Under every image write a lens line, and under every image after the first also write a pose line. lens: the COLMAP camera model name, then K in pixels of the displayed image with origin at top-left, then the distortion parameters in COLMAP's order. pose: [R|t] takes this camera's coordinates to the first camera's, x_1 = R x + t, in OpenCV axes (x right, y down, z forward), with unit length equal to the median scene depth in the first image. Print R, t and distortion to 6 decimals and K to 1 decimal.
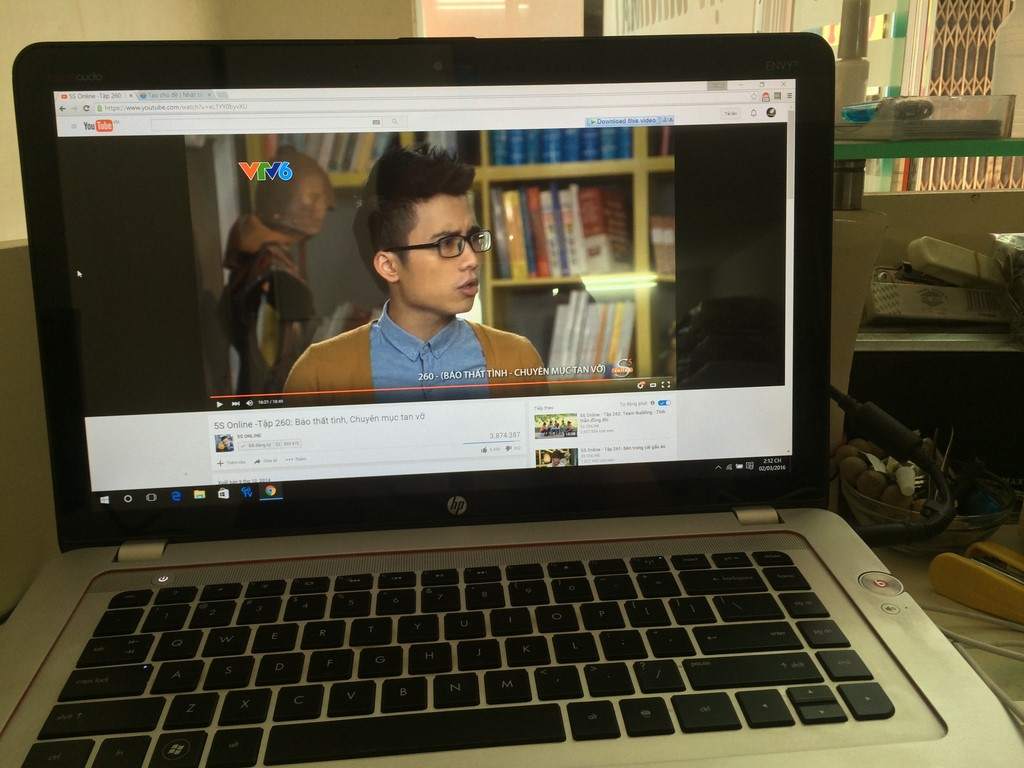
lens RADIAL K [[885.4, 0, 506.7], [0, 885.4, 382.2], [0, 0, 1]] dist [0.075938, -0.127155]
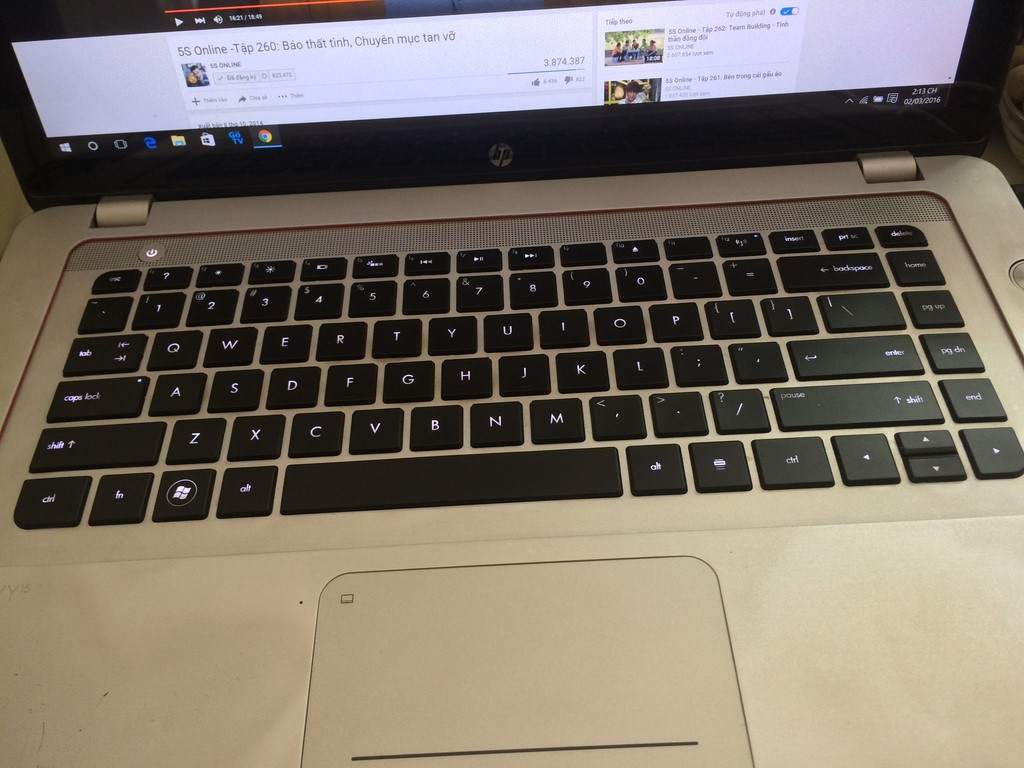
lens RADIAL K [[885.4, 0, 506.7], [0, 885.4, 382.2], [0, 0, 1]] dist [0.075938, -0.127155]
pose [[0.997638, 0.024611, -0.064124, 0.004909], [0.011781, 0.858447, 0.512767, -0.096124], [0.067667, -0.512311, 0.856130, 0.227055]]
